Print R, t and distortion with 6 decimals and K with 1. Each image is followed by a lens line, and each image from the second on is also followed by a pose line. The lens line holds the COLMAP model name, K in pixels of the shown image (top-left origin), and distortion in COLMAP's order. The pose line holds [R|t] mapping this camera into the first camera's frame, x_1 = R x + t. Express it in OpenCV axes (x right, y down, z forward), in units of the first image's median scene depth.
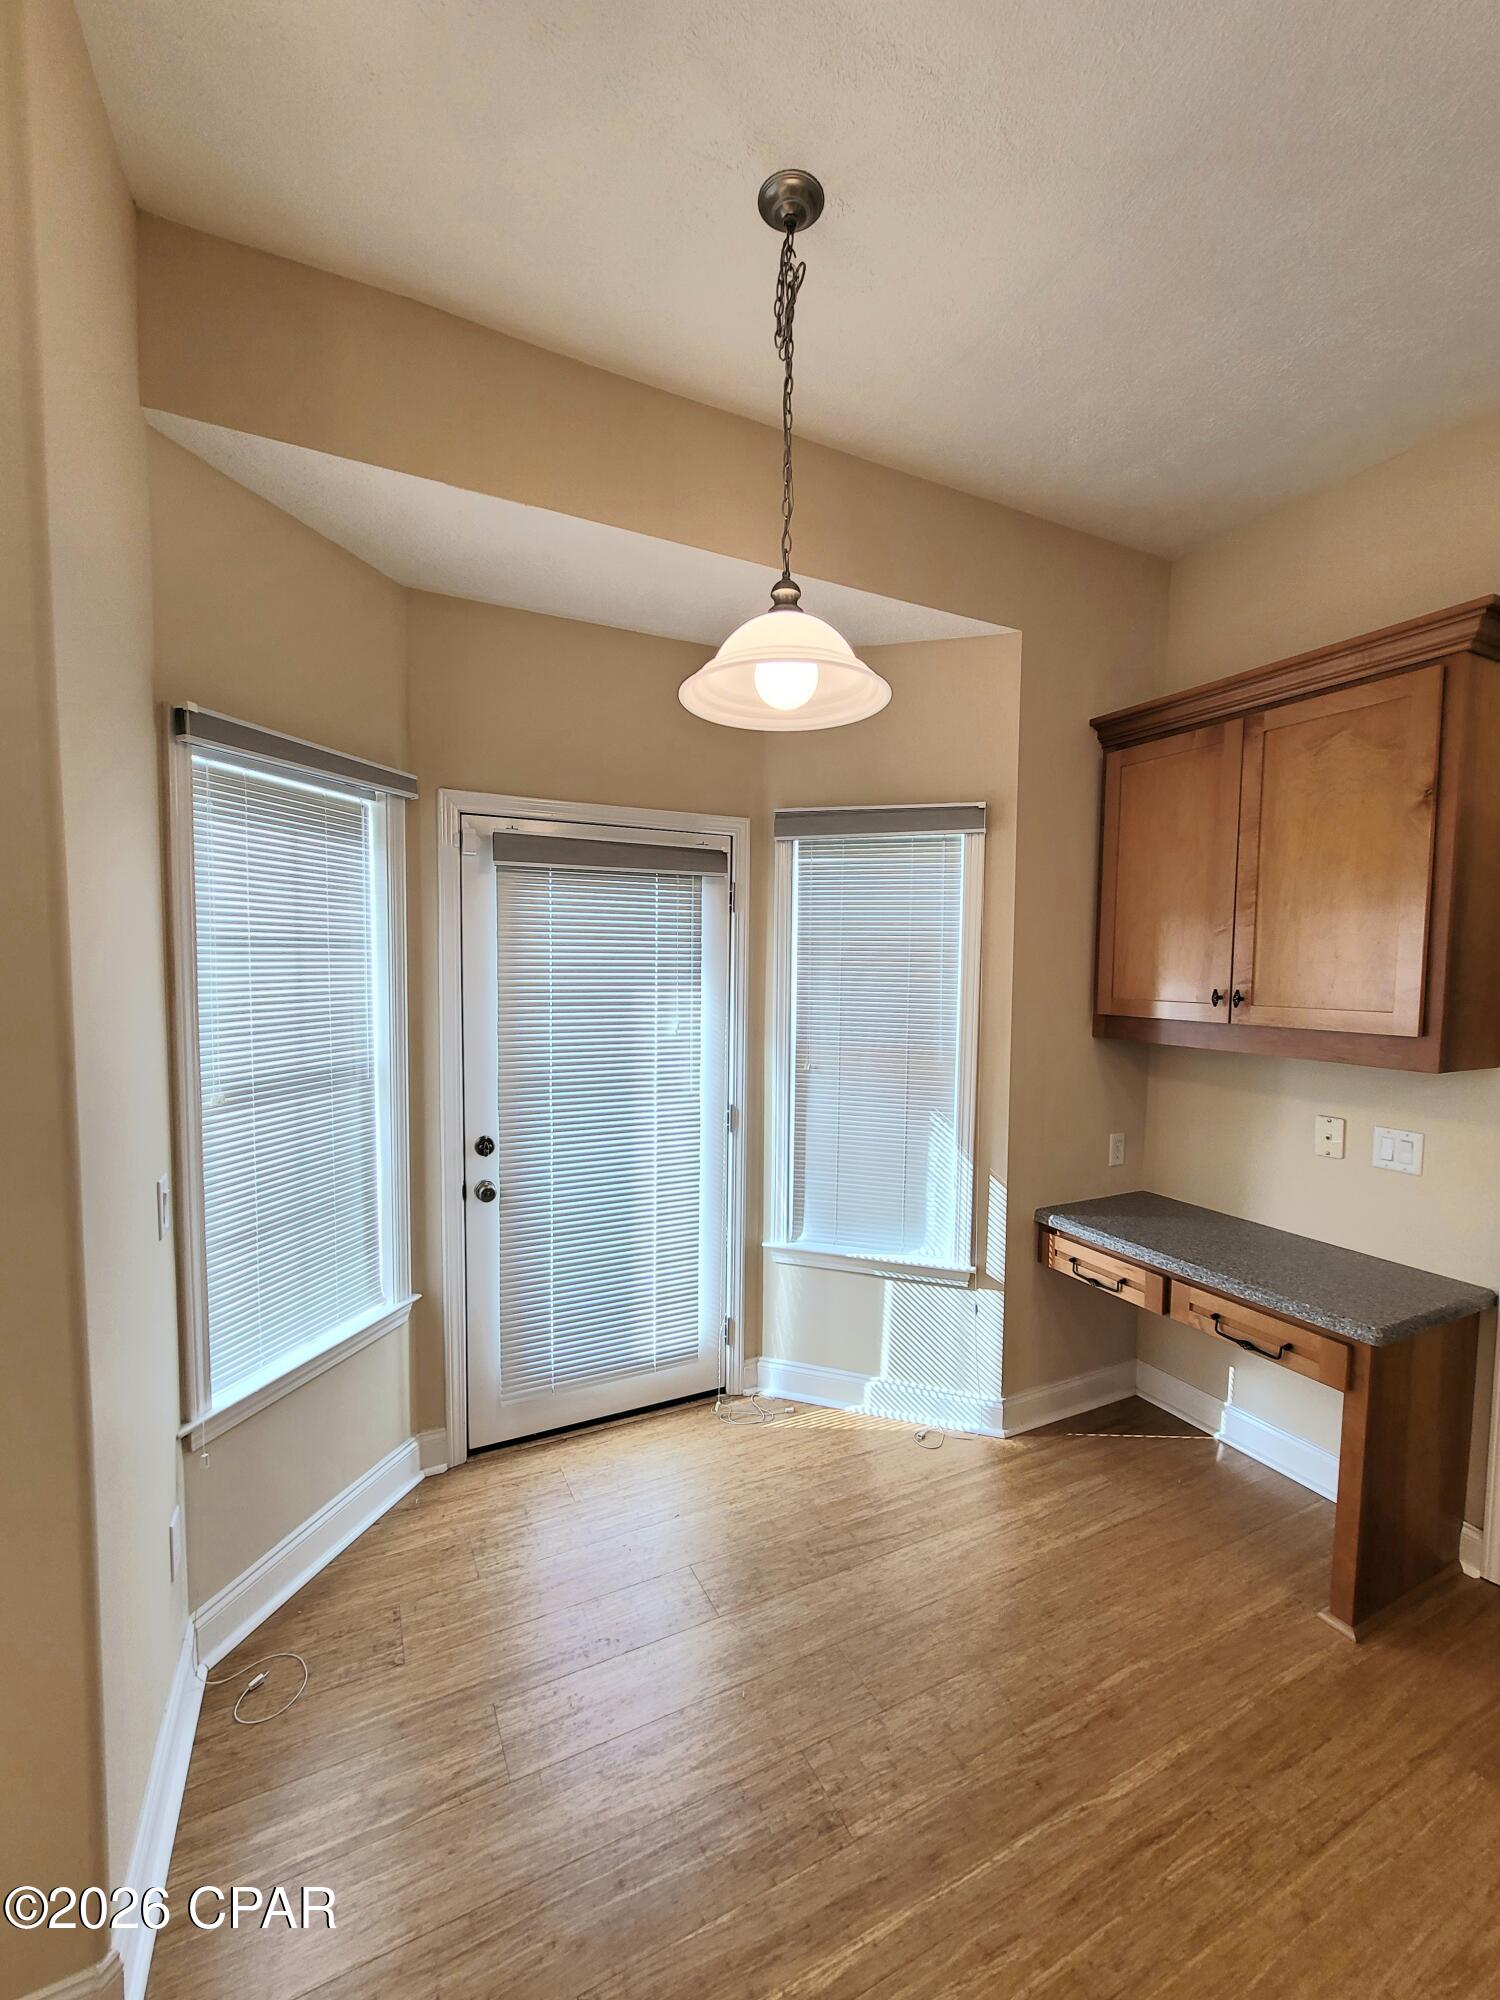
lens RADIAL K [[818.1, 0, 747.0], [0, 818.1, 1027.1], [0, 0, 1]] dist [-0.003798, 0.000352]
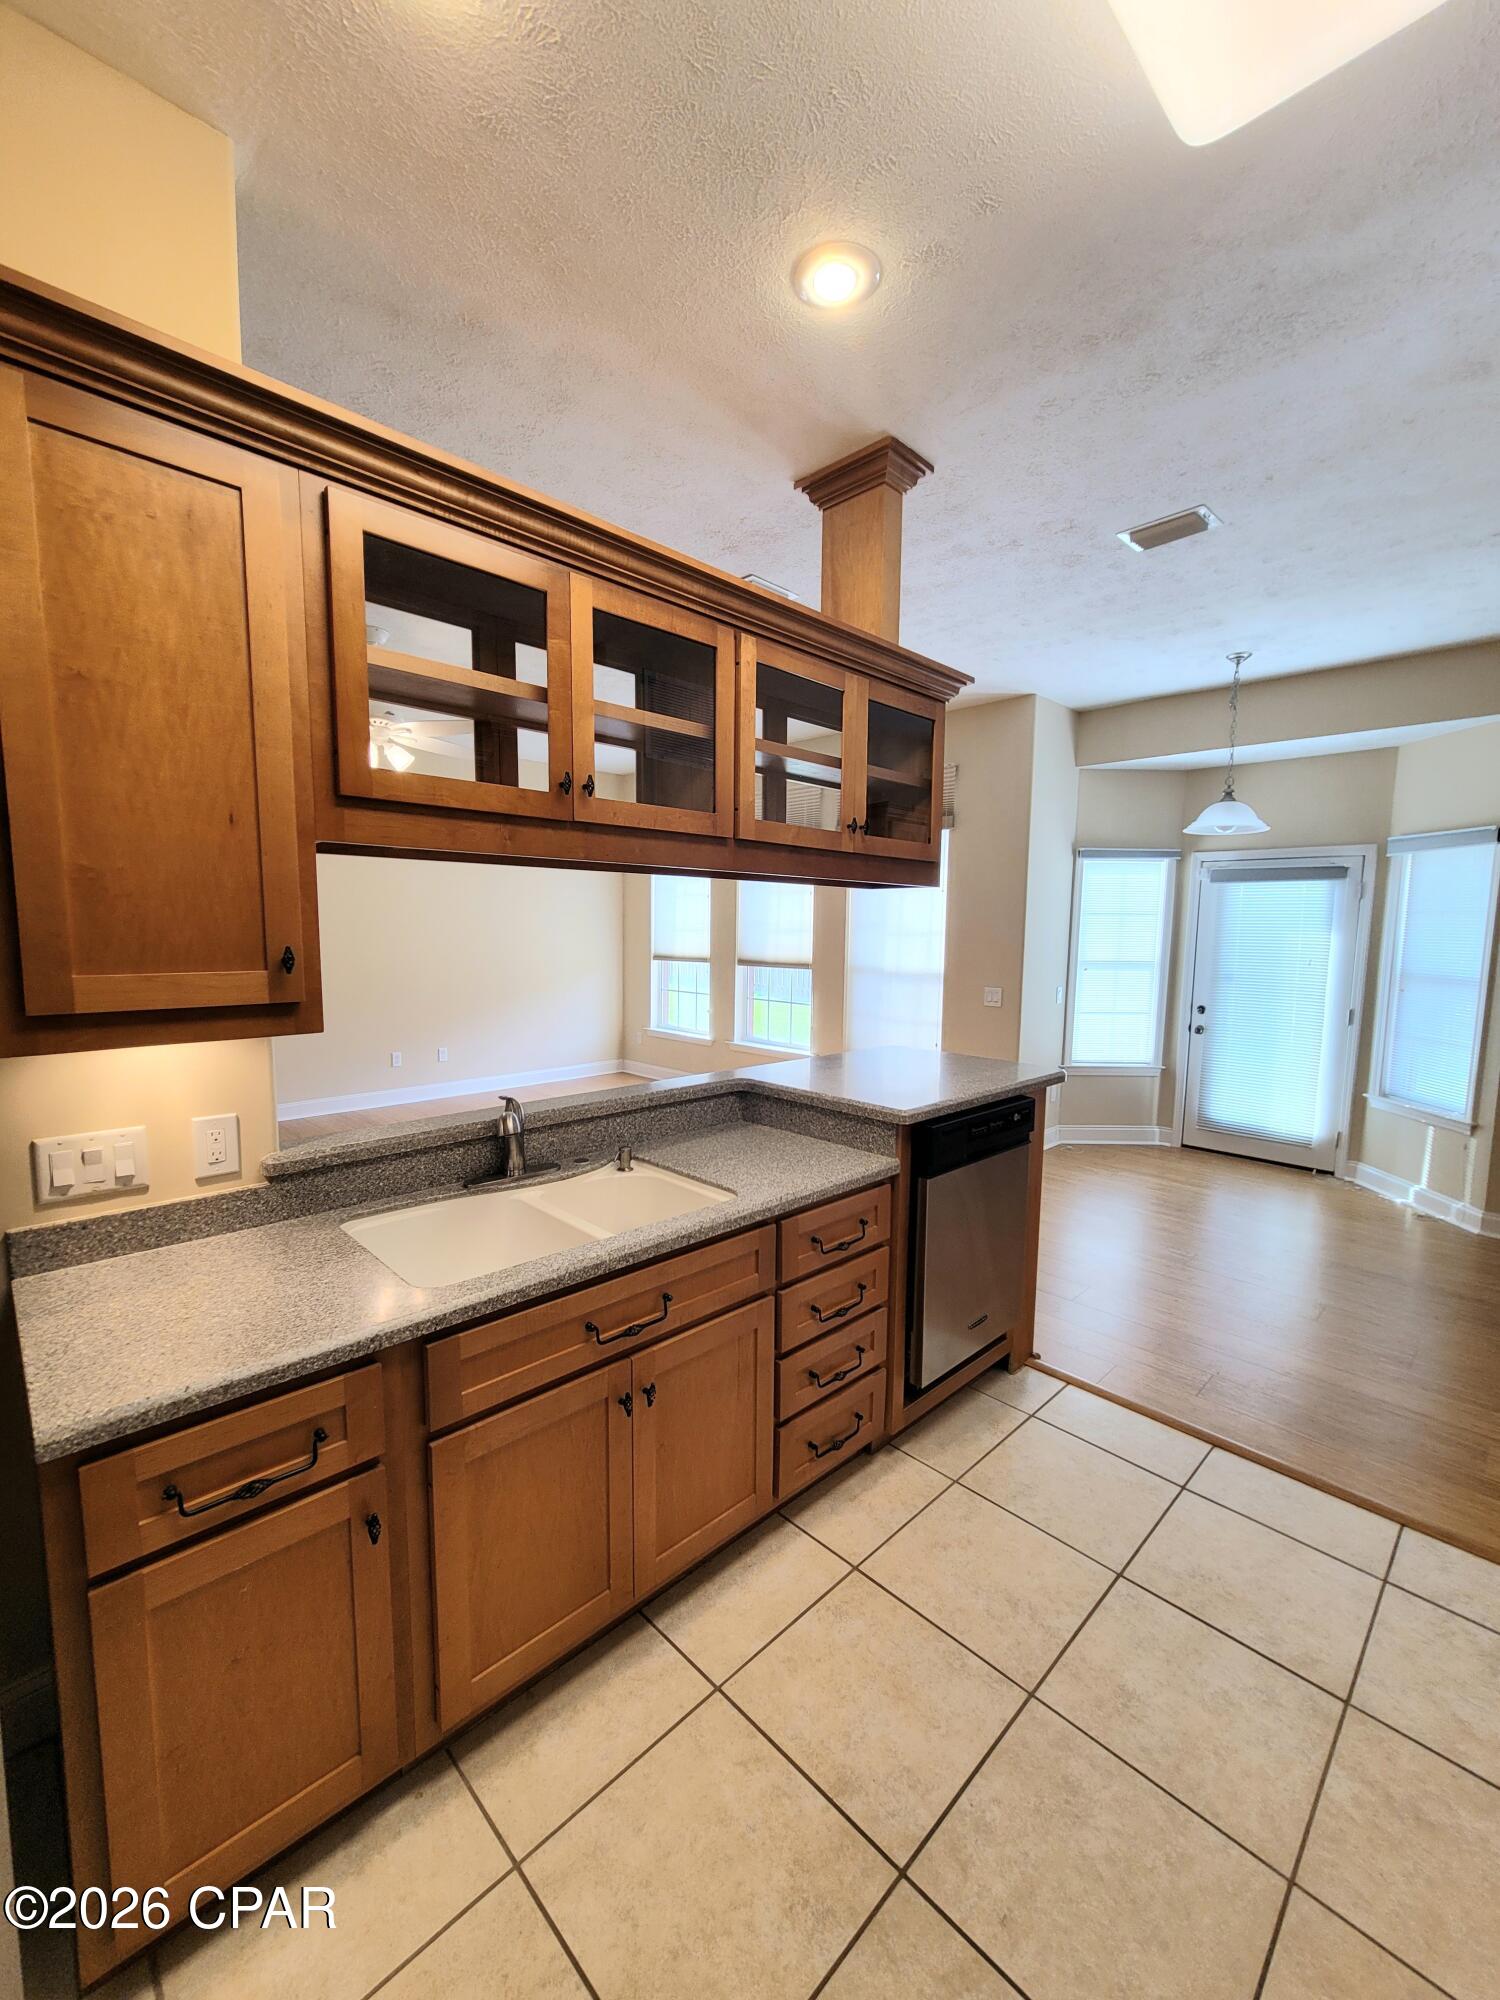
lens RADIAL K [[818.1, 0, 753.7], [0, 818.1, 1017.3], [0, 0, 1]] dist [-0.003798, 0.000352]
pose [[0.301488, 0.096606, -0.948563, 1.435737], [-0.080077, 0.993905, 0.075772, 0.095904], [0.950101, 0.053114, 0.307386, -0.853401]]
